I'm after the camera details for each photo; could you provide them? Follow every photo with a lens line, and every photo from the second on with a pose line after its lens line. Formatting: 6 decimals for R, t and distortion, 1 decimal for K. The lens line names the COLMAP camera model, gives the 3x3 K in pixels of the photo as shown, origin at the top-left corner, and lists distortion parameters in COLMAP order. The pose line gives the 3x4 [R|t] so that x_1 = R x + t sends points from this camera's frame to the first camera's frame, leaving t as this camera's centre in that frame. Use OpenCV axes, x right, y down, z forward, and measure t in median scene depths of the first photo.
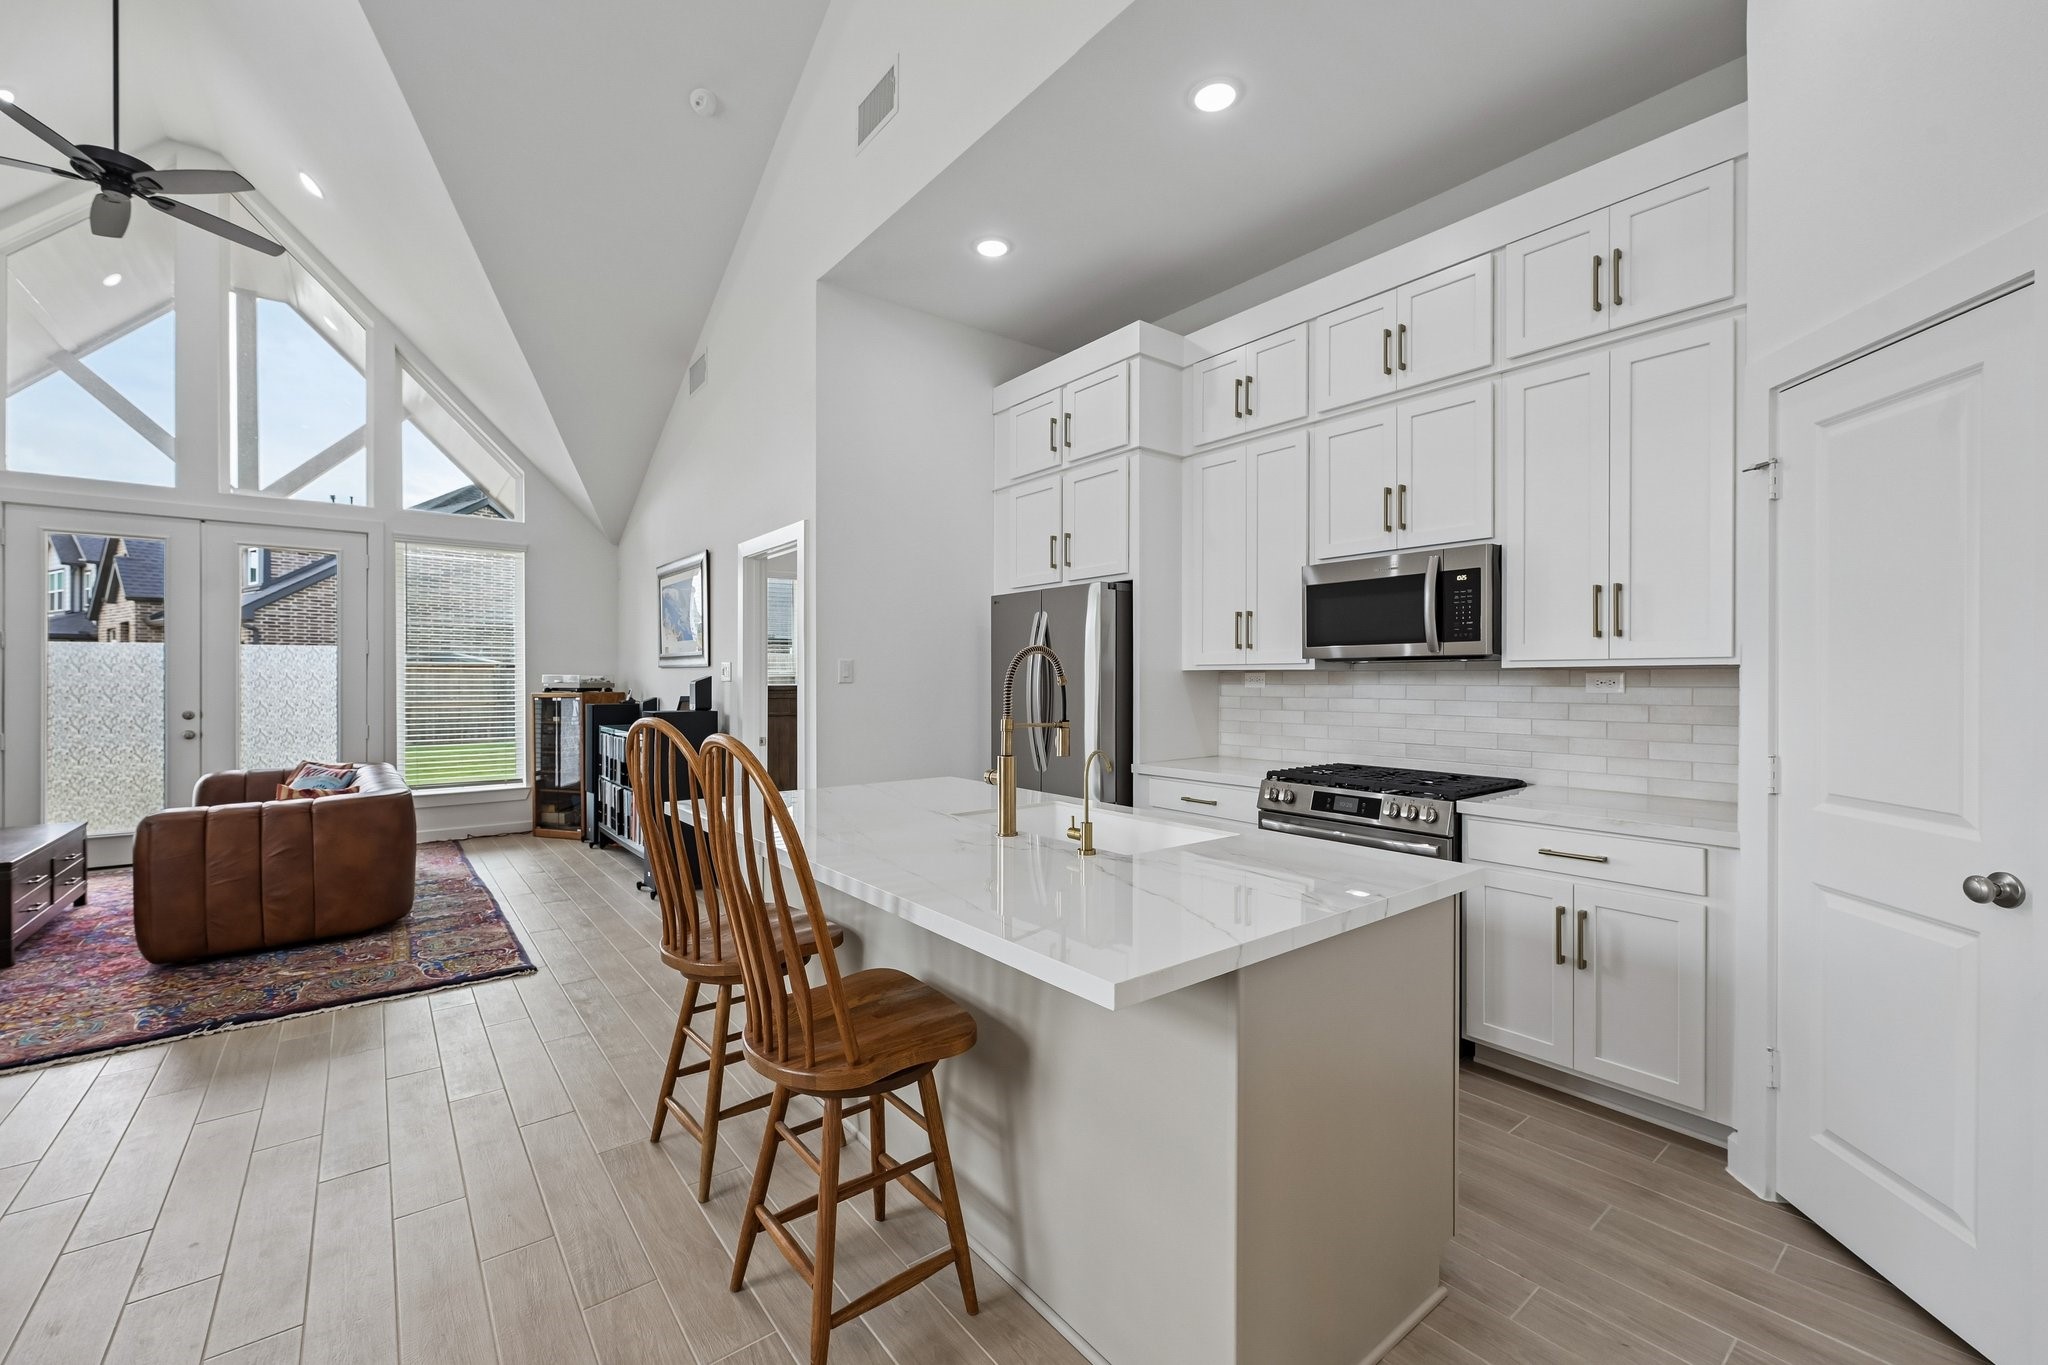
lens RADIAL K [[835.9, 0, 1027.4], [0, 835.9, 680.9], [0, 0, 1]] dist [0.000287, 0.000221]
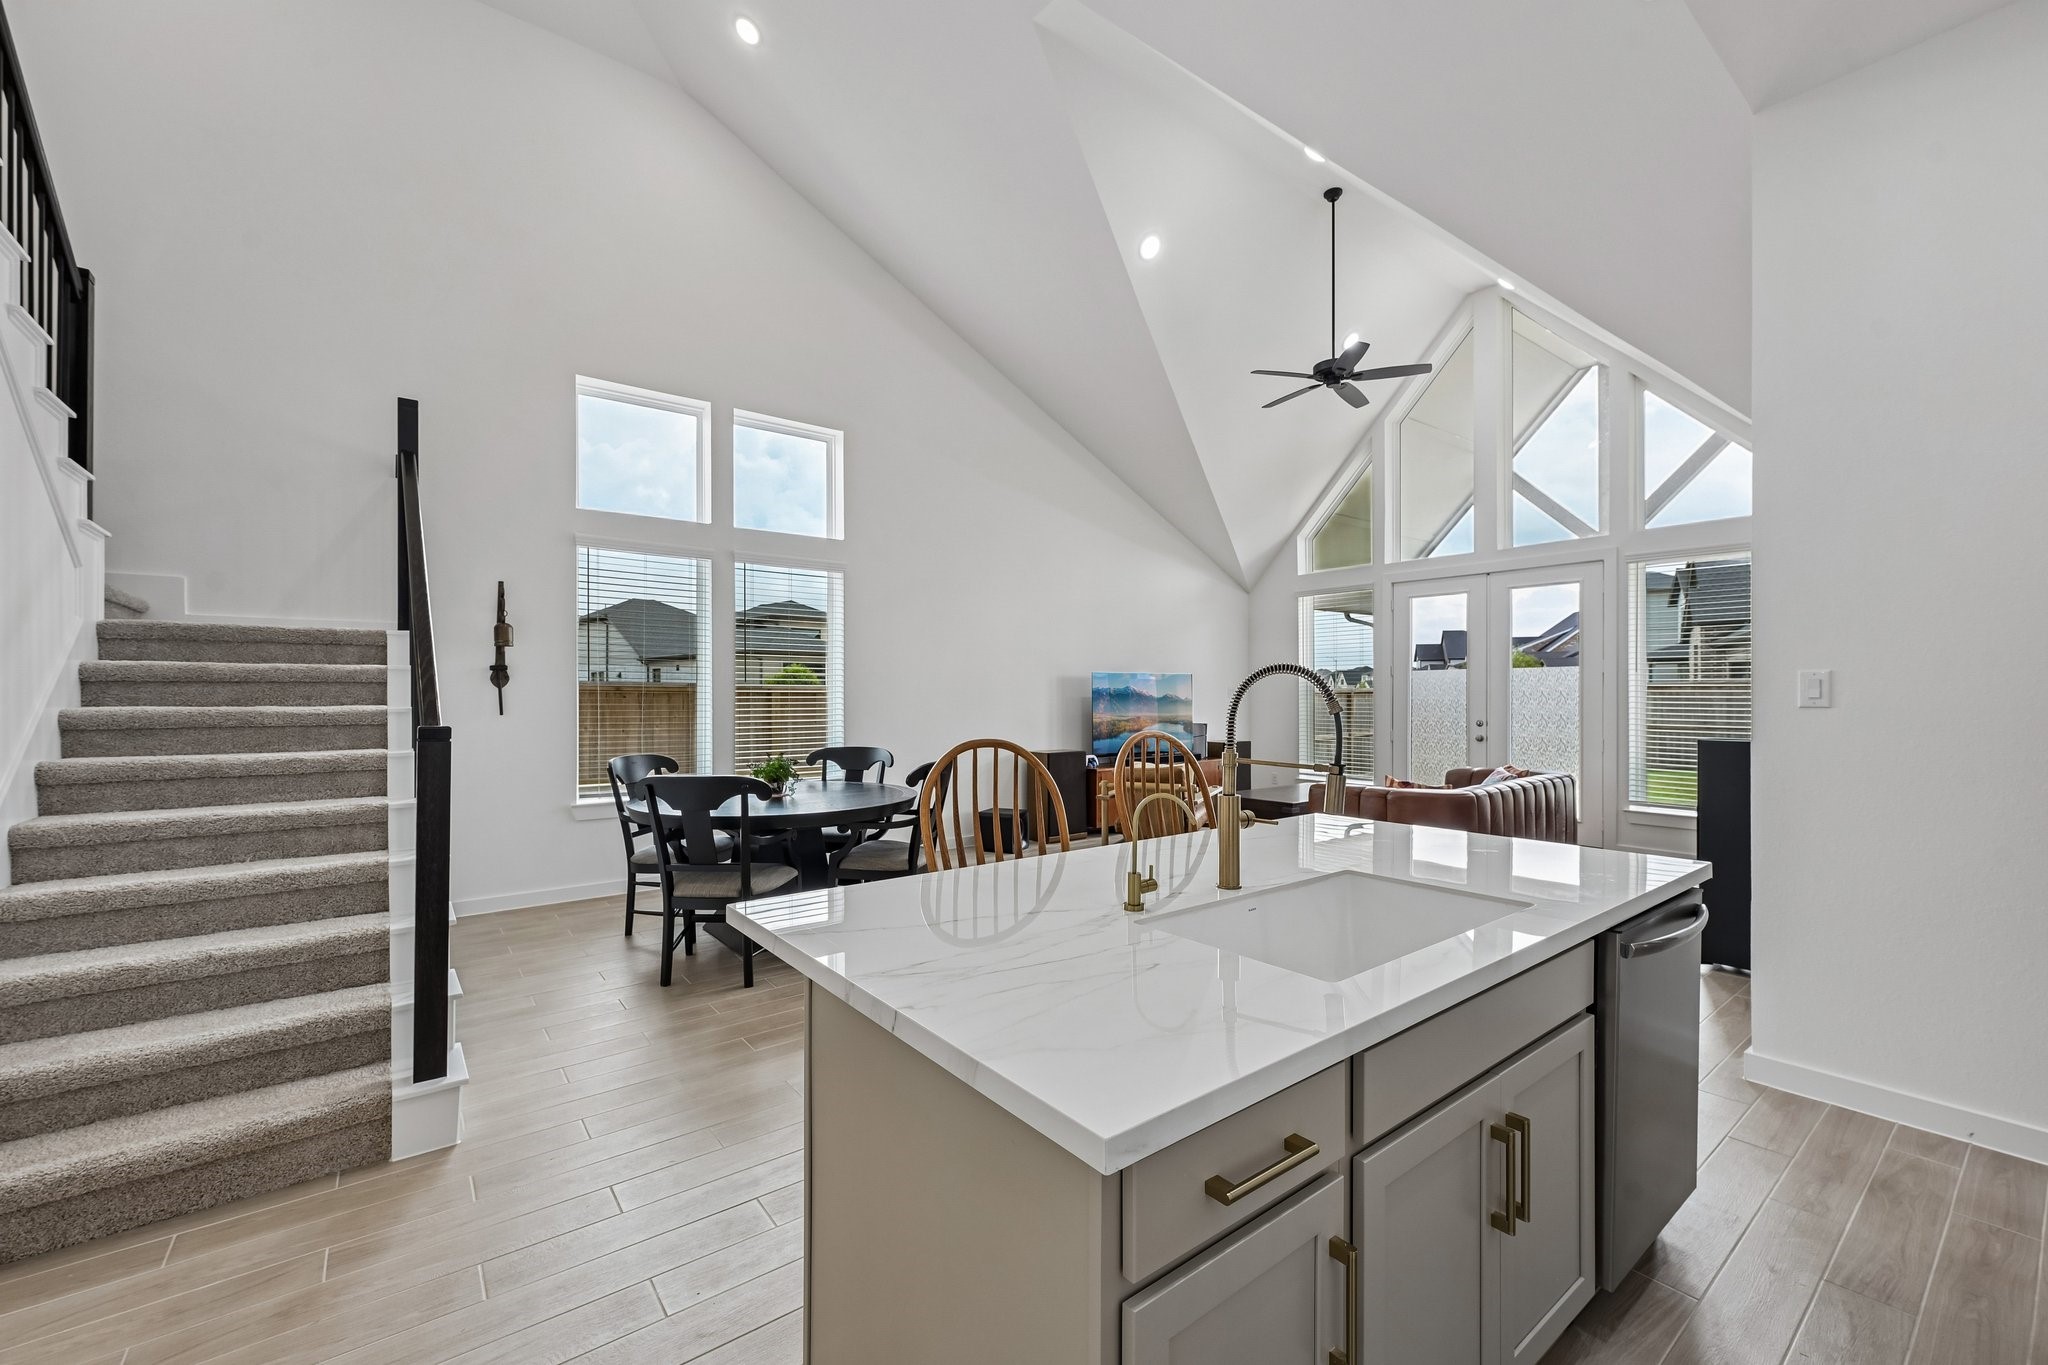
lens RADIAL K [[827.0, 0, 1025.7], [0, 827.0, 696.1], [0, 0, 1]] dist [0.000230, 0.000061]
pose [[-0.012149, 0.004148, -0.999918, 0.497523], [-0.002006, 0.999989, 0.004173, -0.009095], [0.999924, 0.002057, -0.012140, 0.481377]]
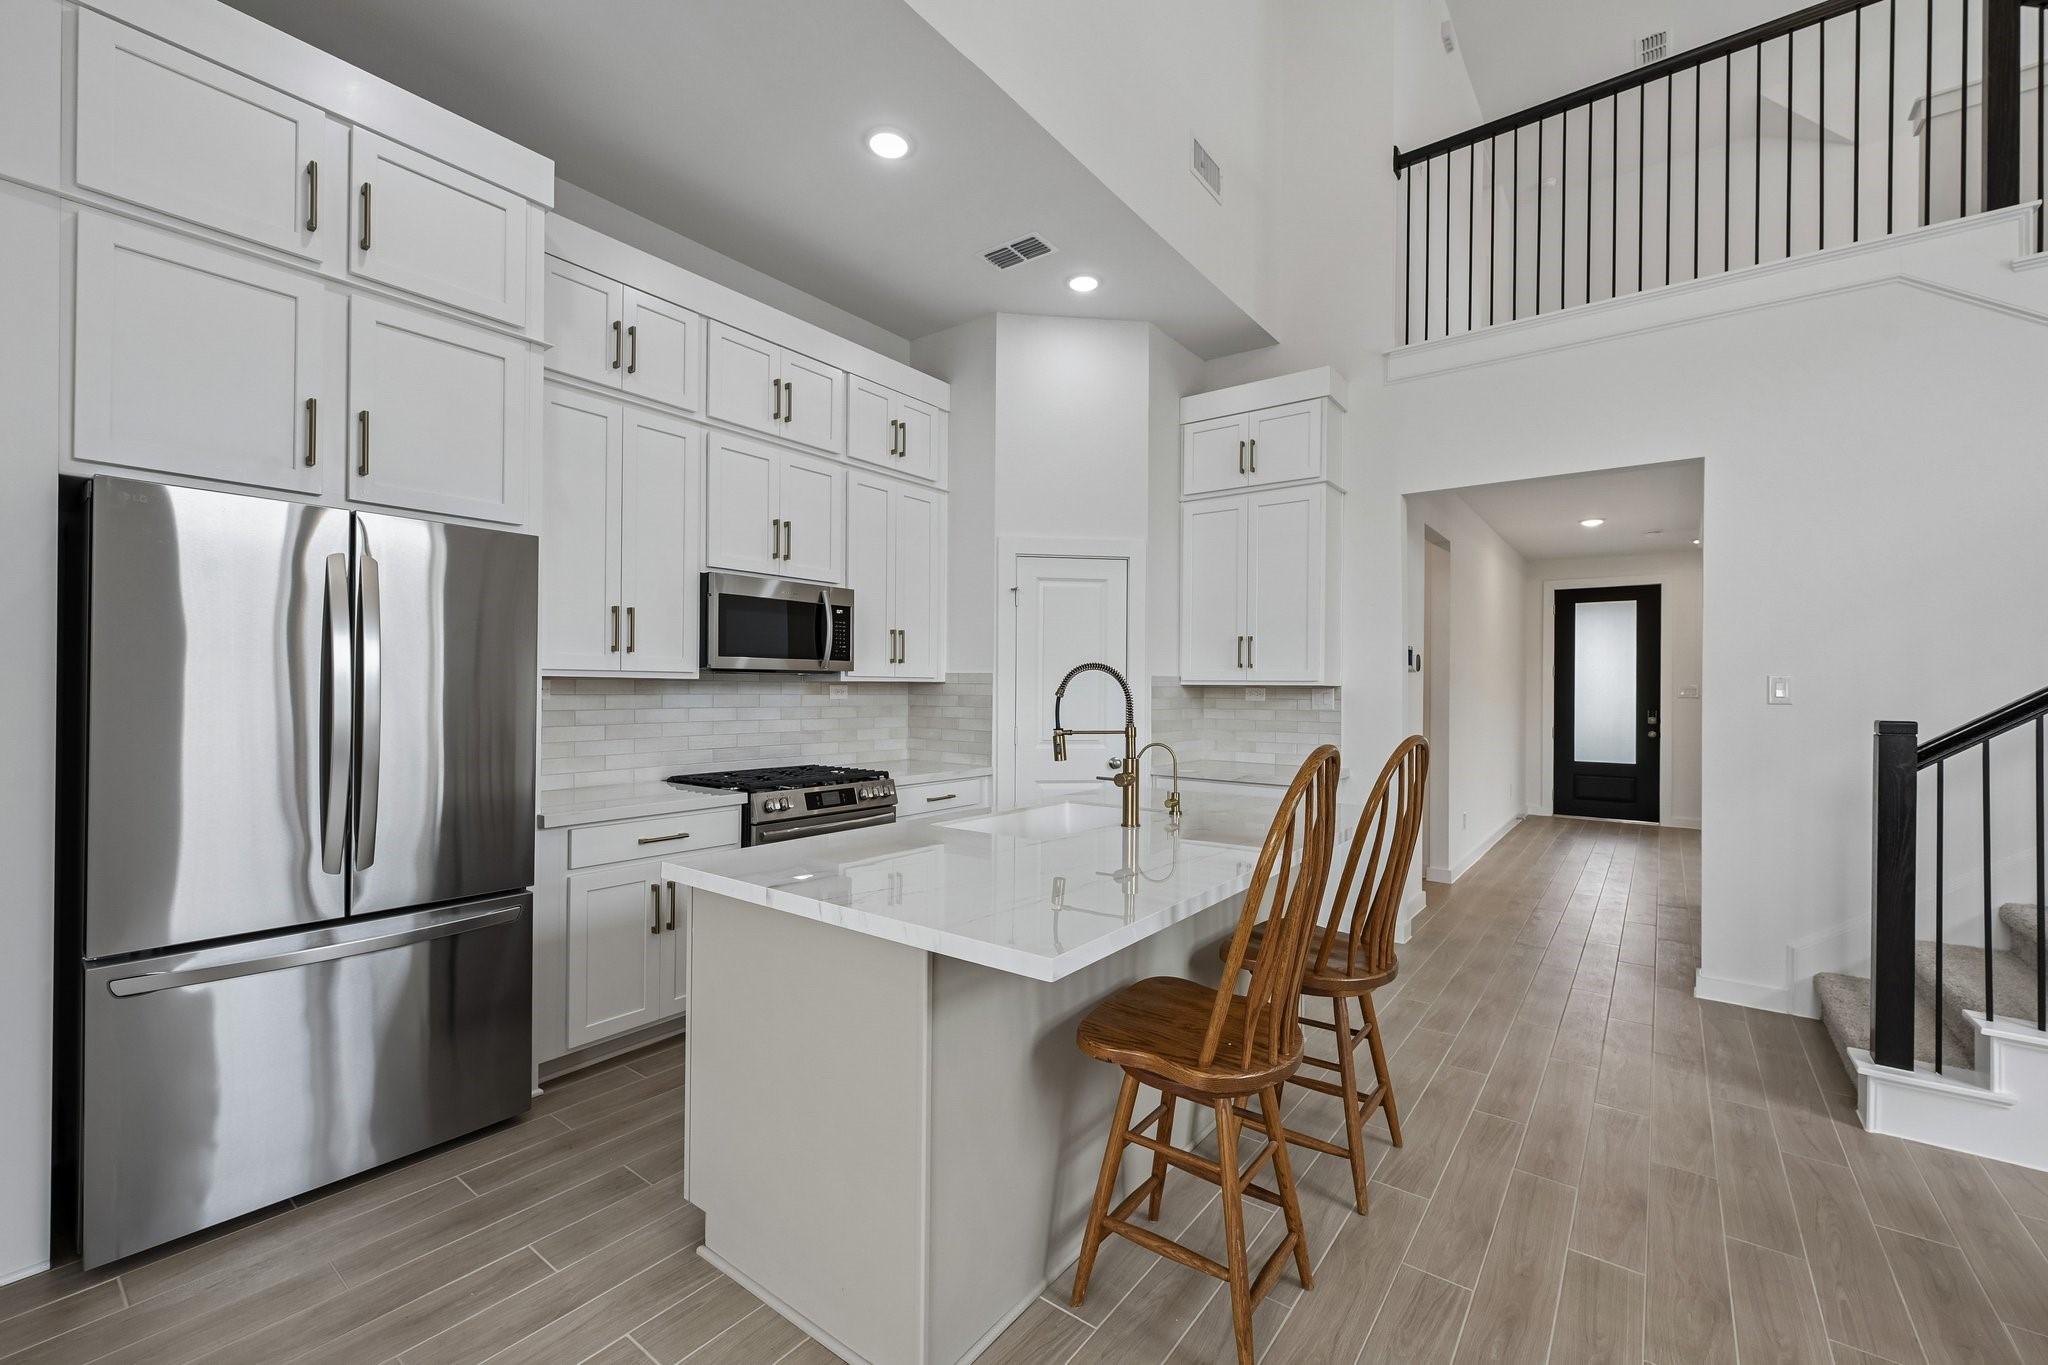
lens RADIAL K [[835.6, 0, 1025.0], [0, 835.6, 686.1], [0, 0, 1]] dist [-0.000112, 0.000097]
pose [[-0.247281, 0.001153, 0.968943, -0.672252], [-0.004010, 0.999990, -0.002213, -0.004786], [-0.968936, -0.004433, -0.247273, 0.860649]]
